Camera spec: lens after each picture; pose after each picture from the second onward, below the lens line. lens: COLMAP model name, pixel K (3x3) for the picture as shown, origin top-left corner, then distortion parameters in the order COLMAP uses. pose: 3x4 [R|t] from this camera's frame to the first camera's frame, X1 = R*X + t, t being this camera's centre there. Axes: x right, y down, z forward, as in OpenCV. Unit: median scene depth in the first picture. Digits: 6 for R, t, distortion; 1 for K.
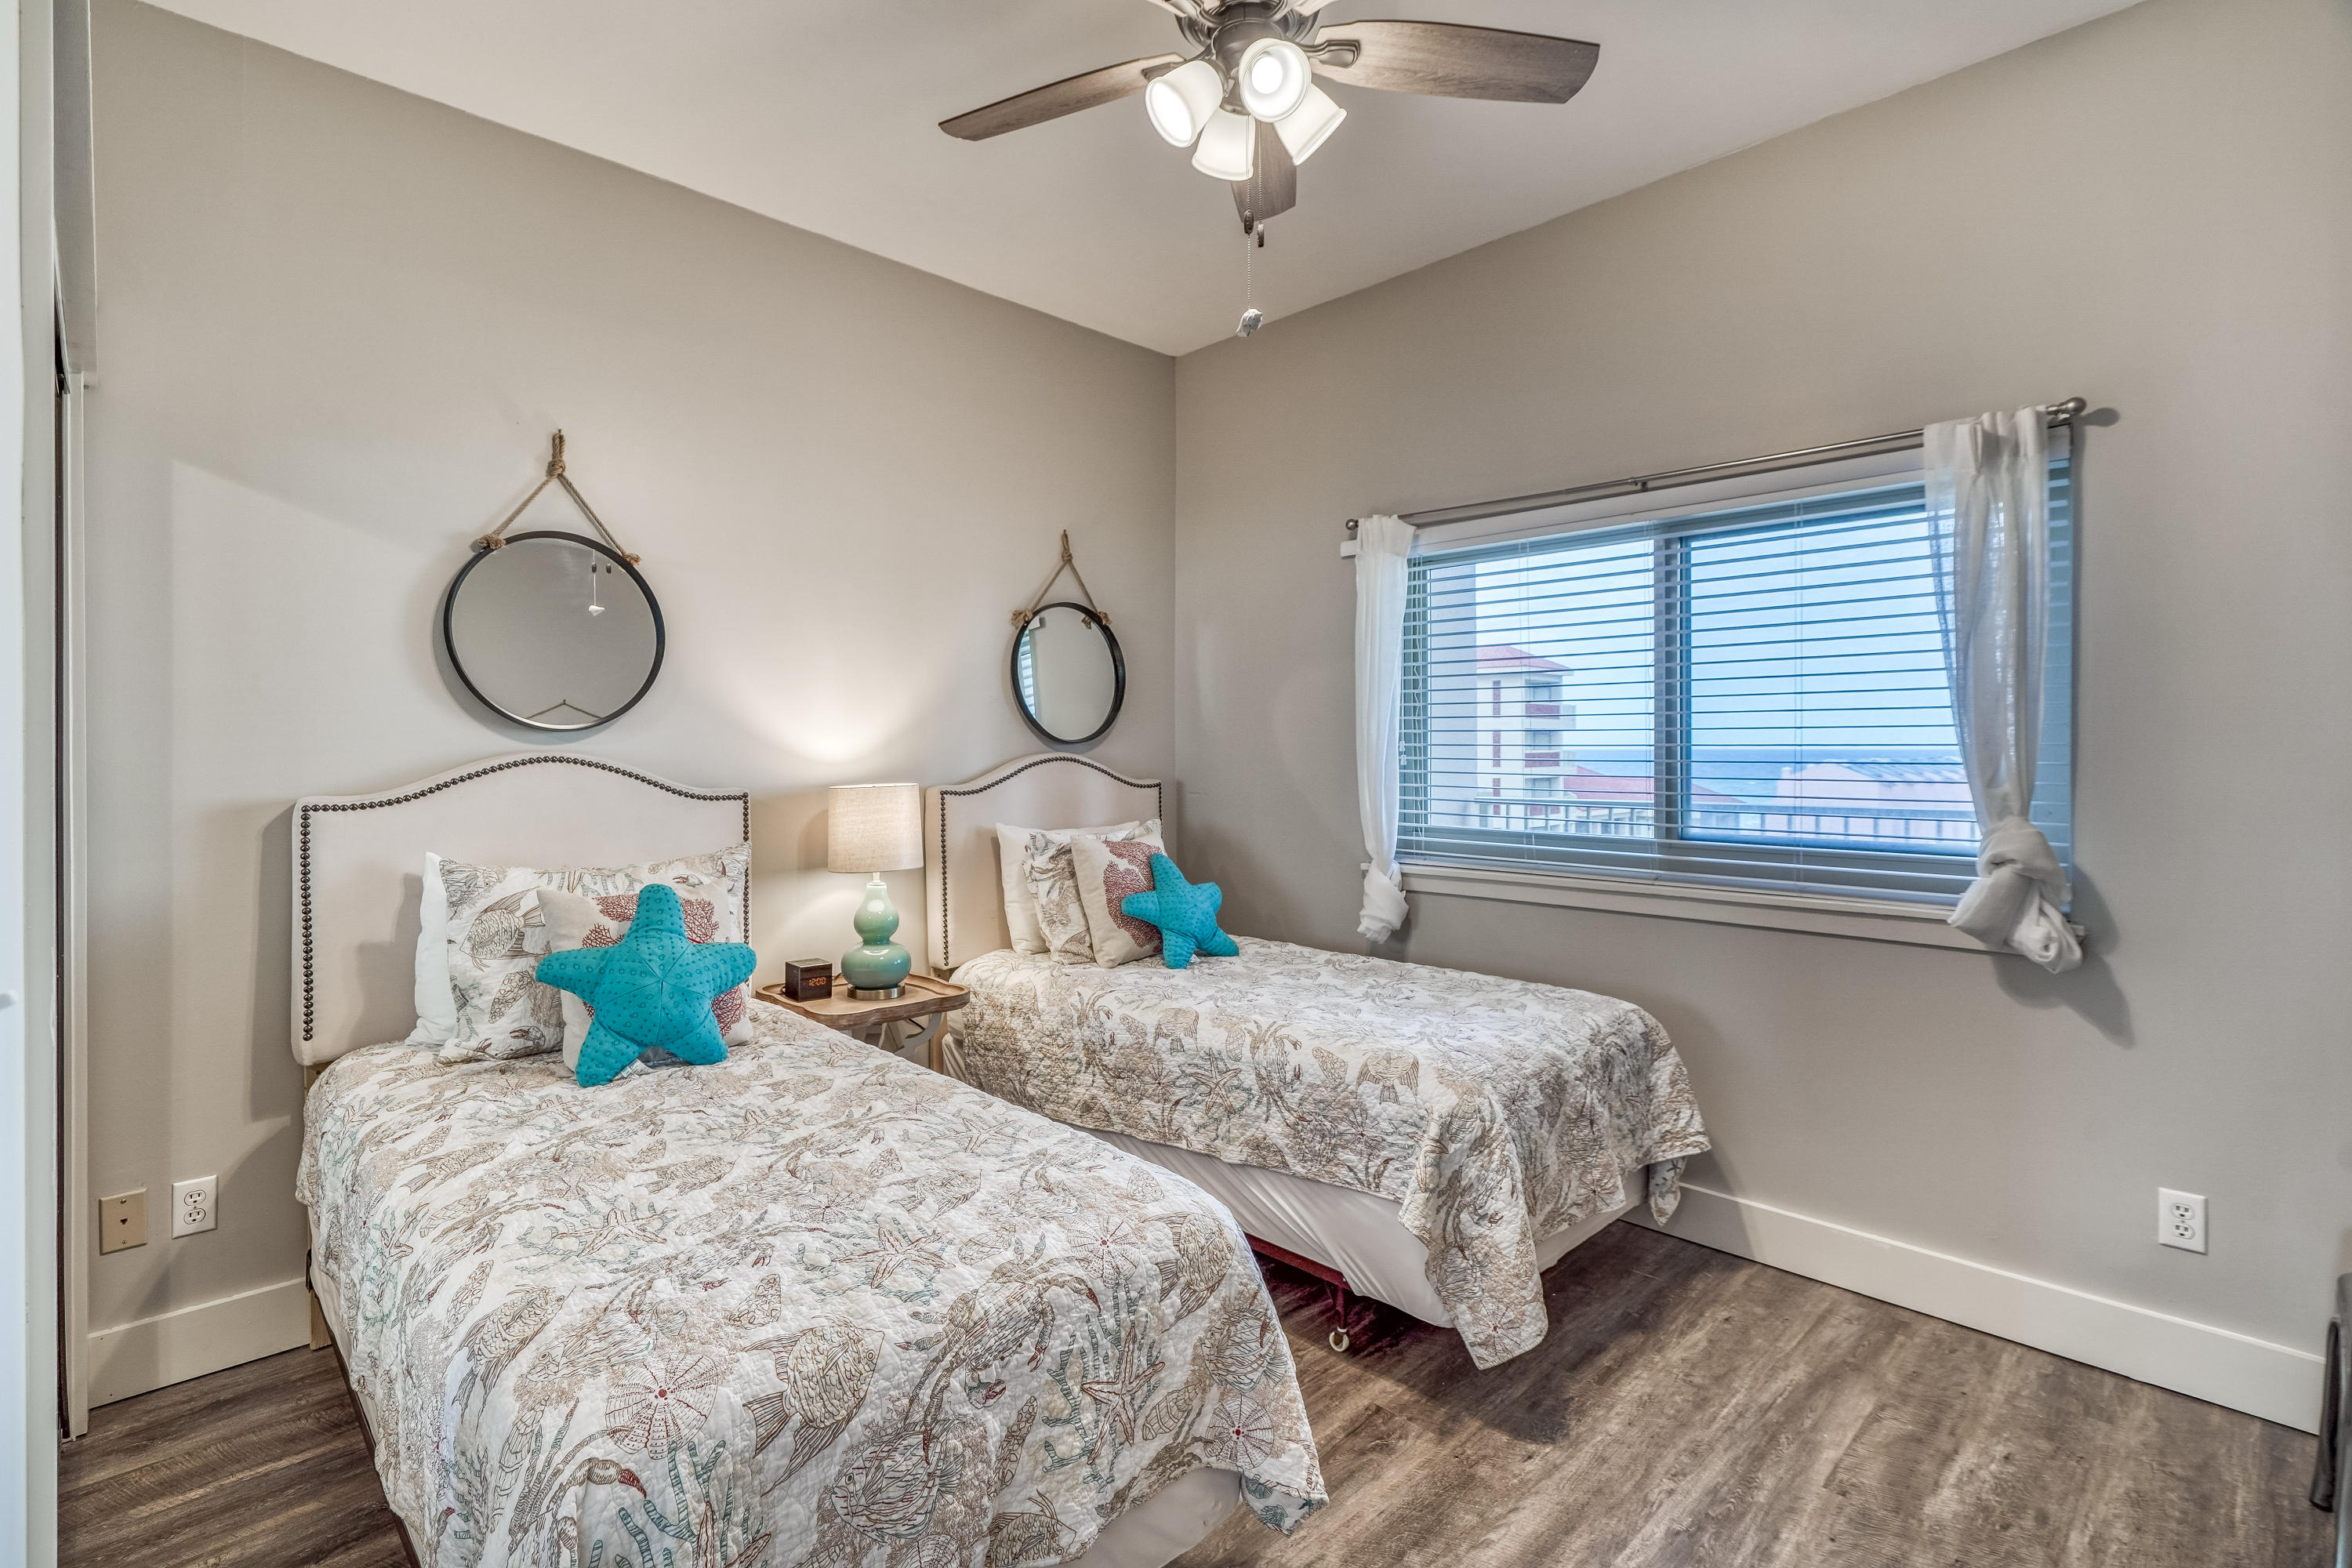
lens RADIAL K [[1091.0, 0, 1163.8], [0, 1091.0, 759.2], [0, 0, 1]] dist [-0.004843, -0.000030]
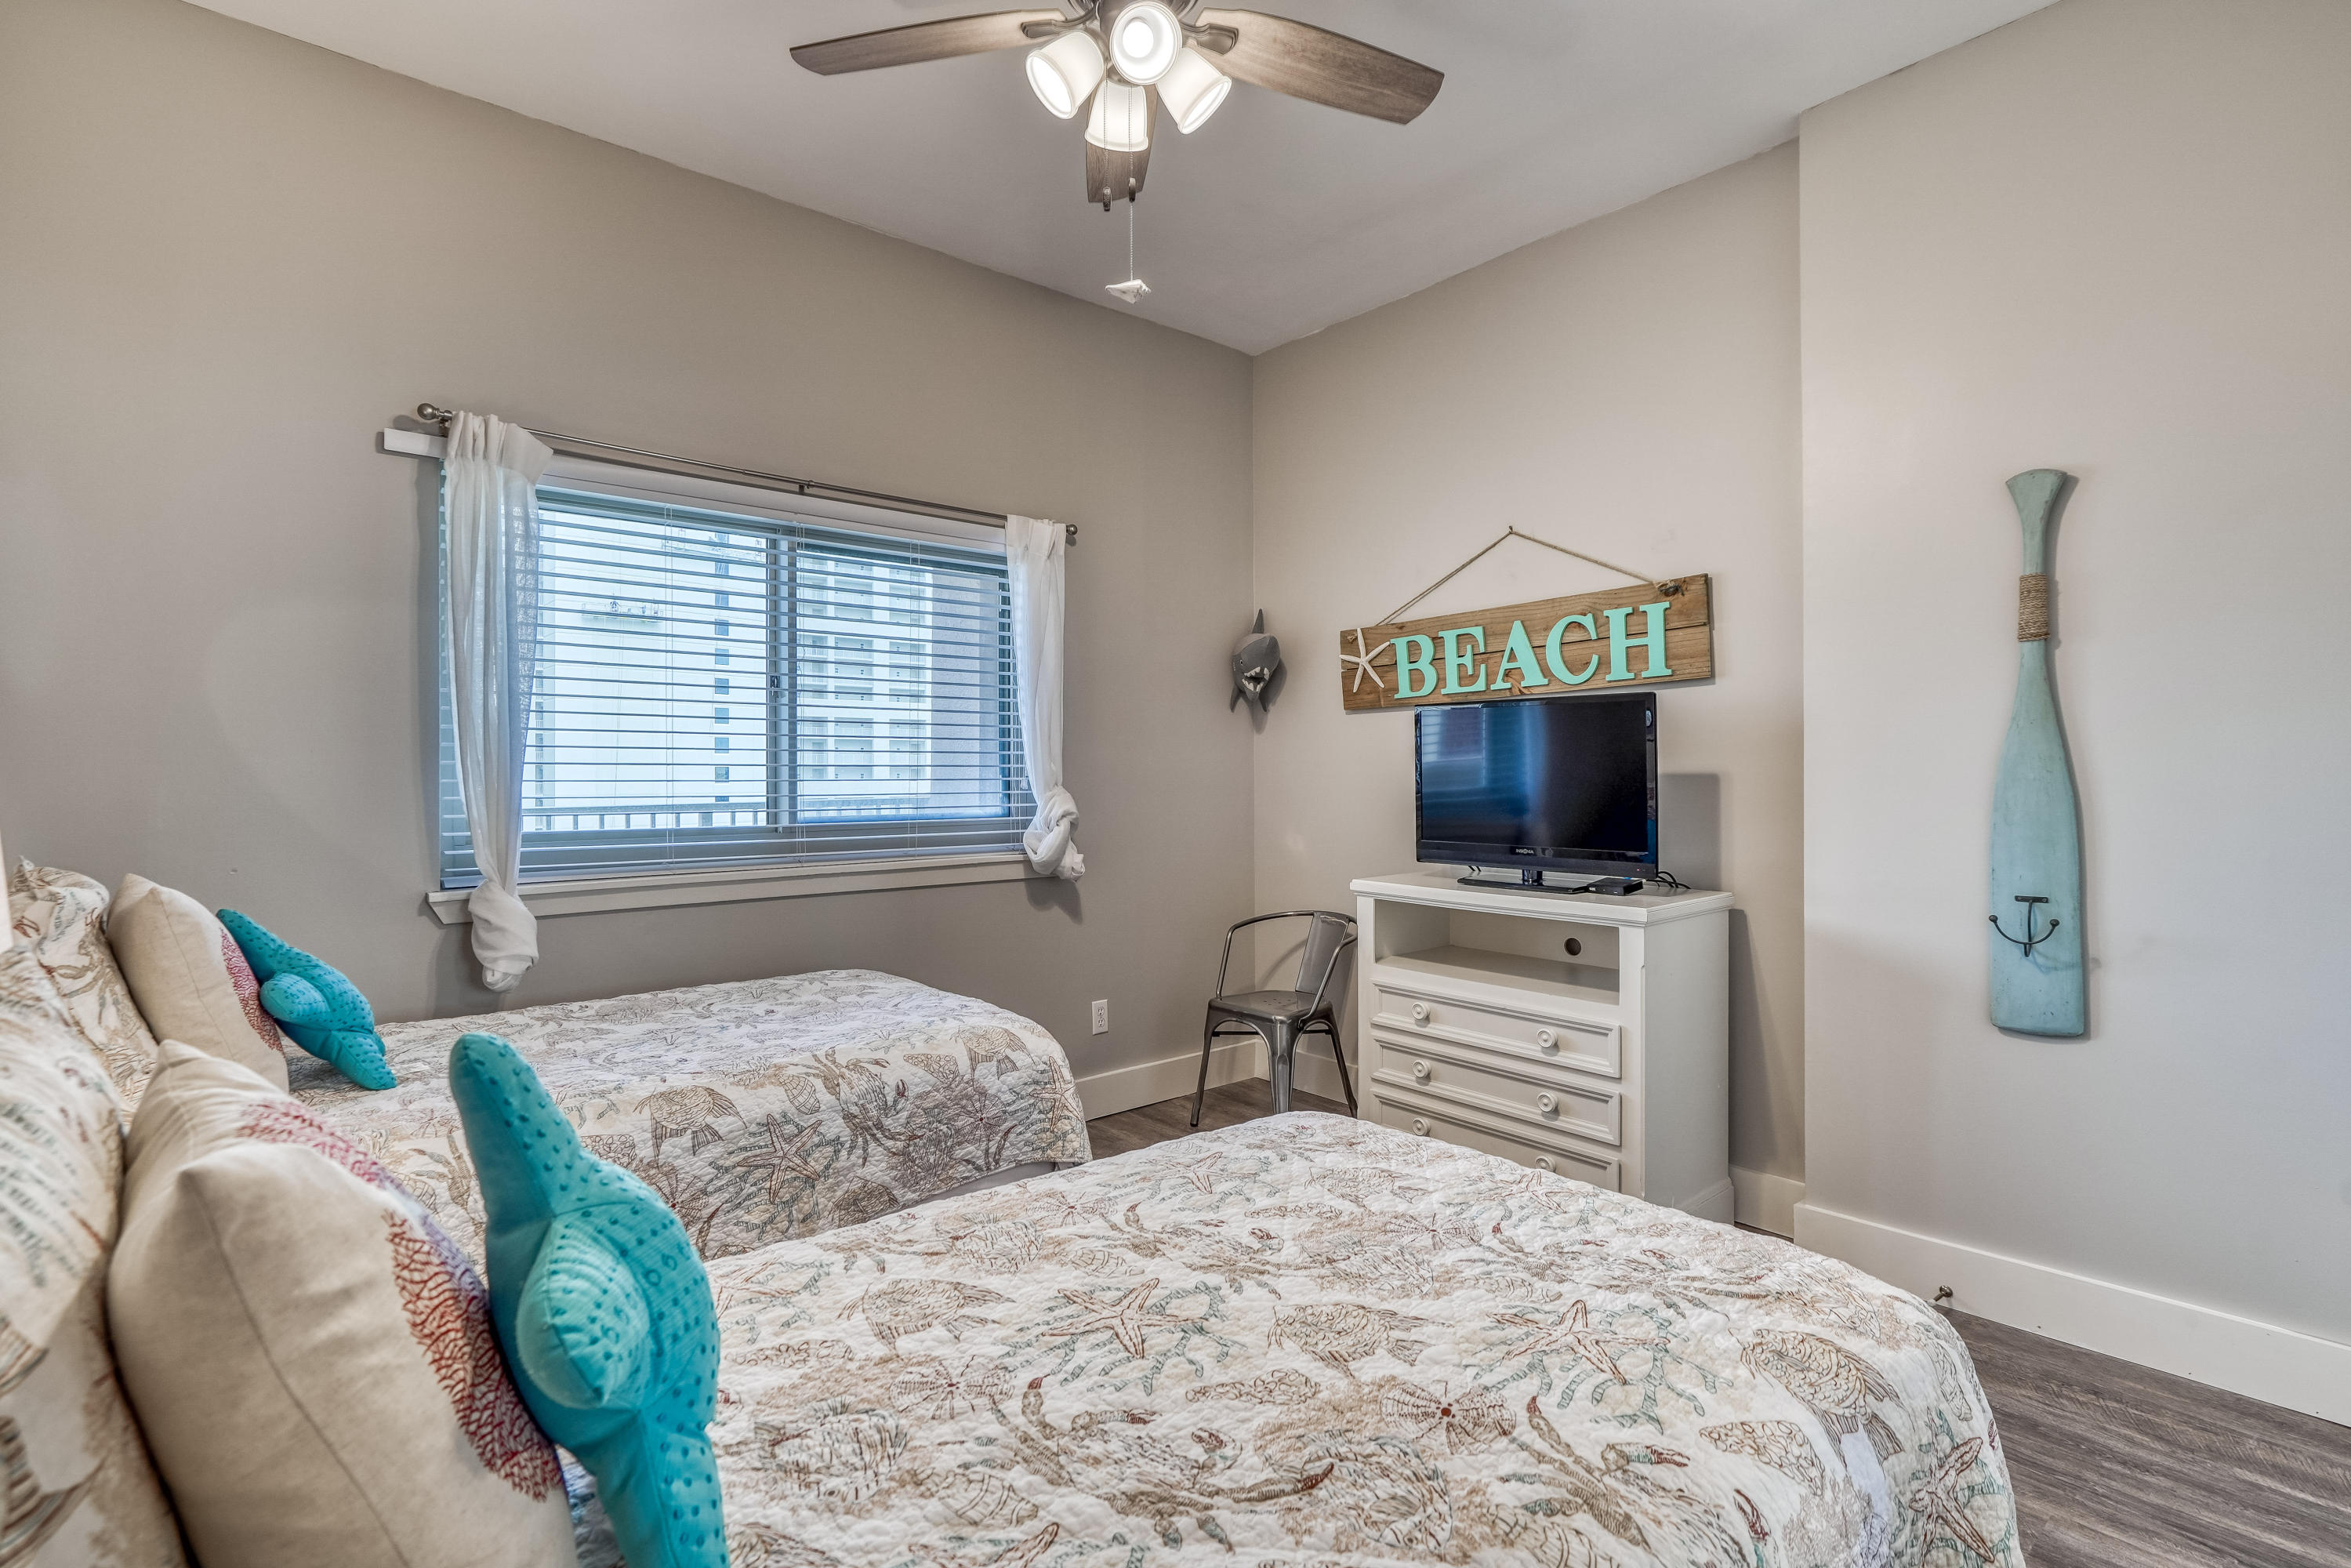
lens RADIAL K [[1090.6, 0, 1163.3], [0, 1090.6, 759.2], [0, 0, 1]] dist [-0.004843, -0.000030]
pose [[0.081471, 0.009901, 0.996627, -0.792810], [0.008963, 0.999903, -0.010666, 0.035042], [-0.996635, 0.009802, 0.081374, 0.768833]]
